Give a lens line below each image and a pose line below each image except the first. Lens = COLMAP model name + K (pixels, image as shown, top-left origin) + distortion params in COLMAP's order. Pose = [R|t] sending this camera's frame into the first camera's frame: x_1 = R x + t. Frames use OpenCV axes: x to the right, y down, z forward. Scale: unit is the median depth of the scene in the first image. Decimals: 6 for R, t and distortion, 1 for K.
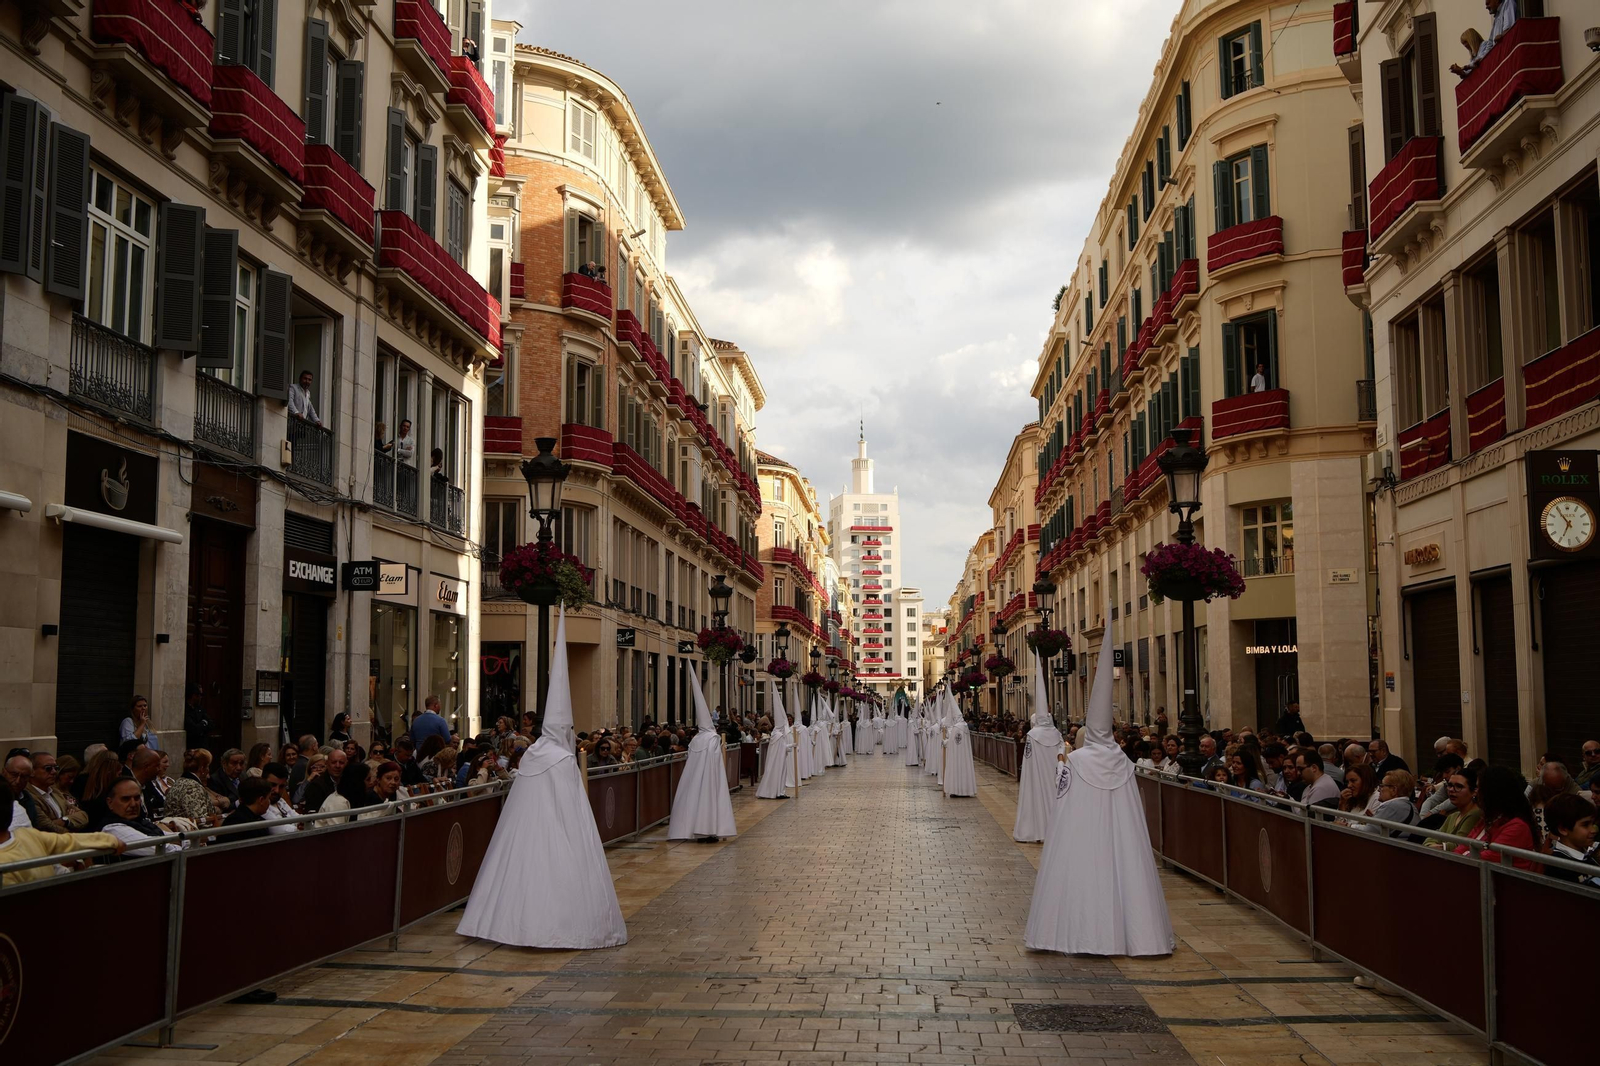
lens RADIAL K [[1534.9, 0, 795.7], [0, 1534.9, 534.1], [0, 0, 1]] dist [-0.062901, 0.000000]
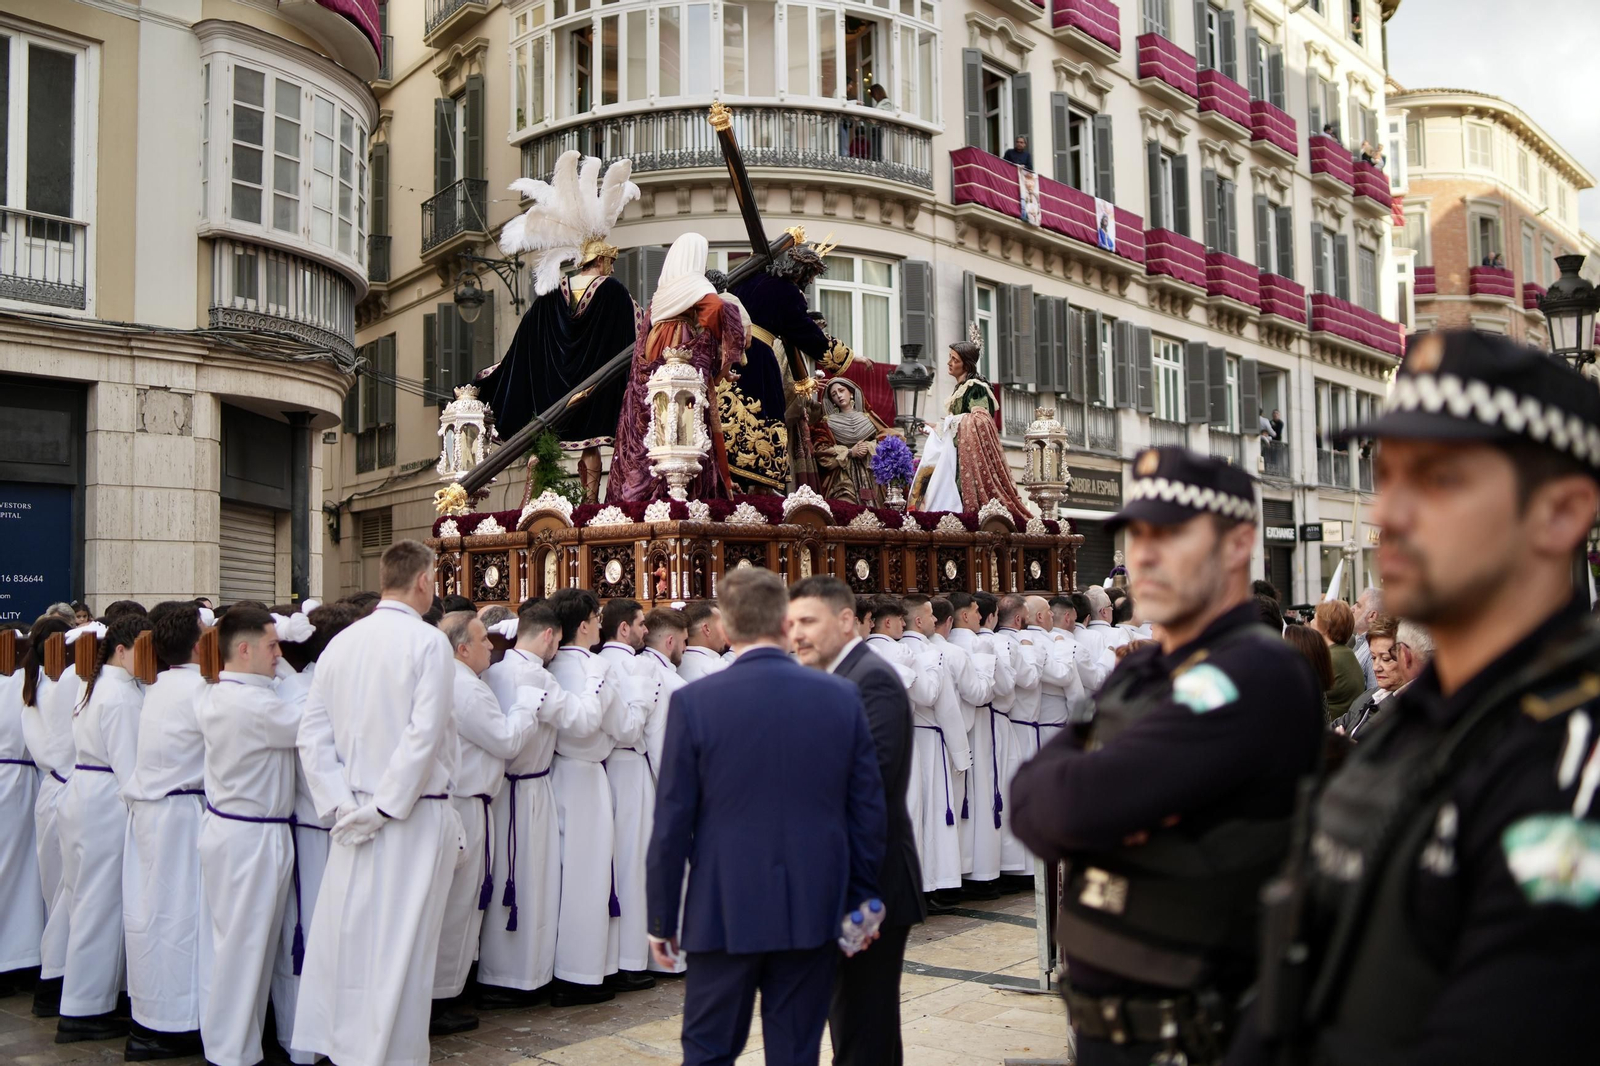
lens RADIAL K [[1534.9, 0, 797.5], [0, 1534.9, 531.6], [0, 0, 1]] dist [-0.062901, 0.000000]
pose [[0.811576, -0.037093, -0.583068, 0.205953], [0.070041, 0.996962, 0.034066, -0.064413], [0.580033, -0.068486, 0.811709, -0.599408]]
